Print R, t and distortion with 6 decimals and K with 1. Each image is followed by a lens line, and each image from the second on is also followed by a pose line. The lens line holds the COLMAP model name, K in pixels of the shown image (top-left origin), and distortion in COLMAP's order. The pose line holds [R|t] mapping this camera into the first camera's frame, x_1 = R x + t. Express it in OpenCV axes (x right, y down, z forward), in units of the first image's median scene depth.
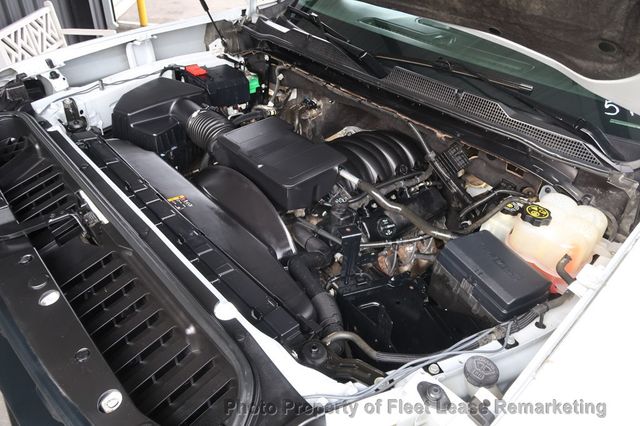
lens RADIAL K [[443.9, 0, 318.1], [0, 443.9, 211.5], [0, 0, 1]] dist [-0.025181, 0.010548]
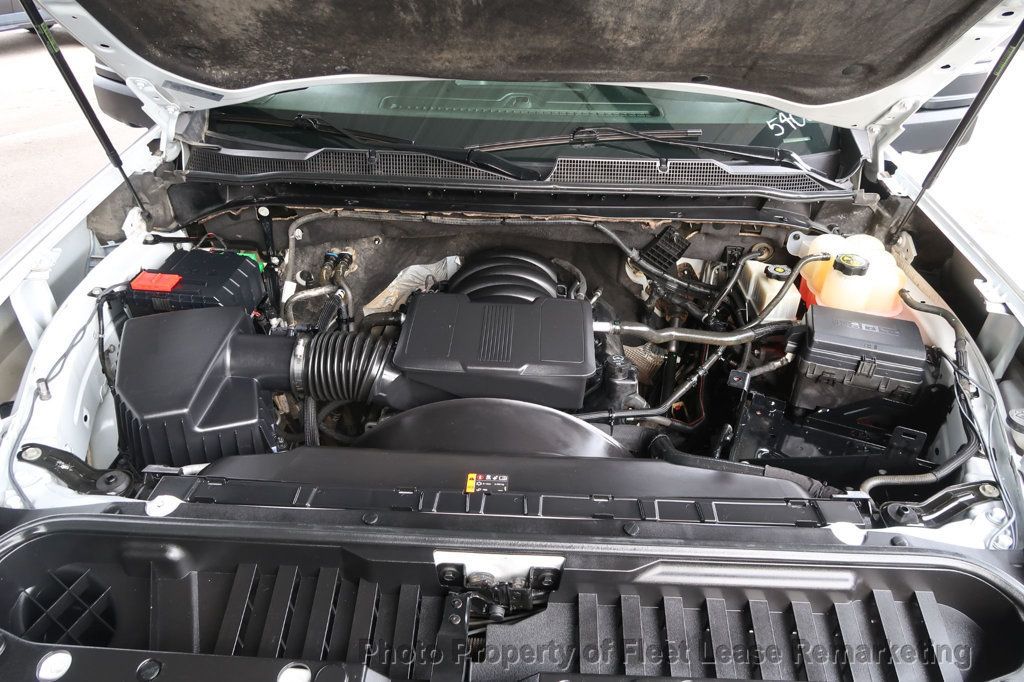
lens RADIAL K [[710.2, 0, 508.9], [0, 710.2, 338.7], [0, 0, 1]] dist [-0.025181, 0.010548]
pose [[0.706978, -0.437210, 0.555905, -0.539818], [0.439204, 0.887500, 0.139442, -0.229435], [-0.554331, 0.145573, 0.819467, 0.151629]]
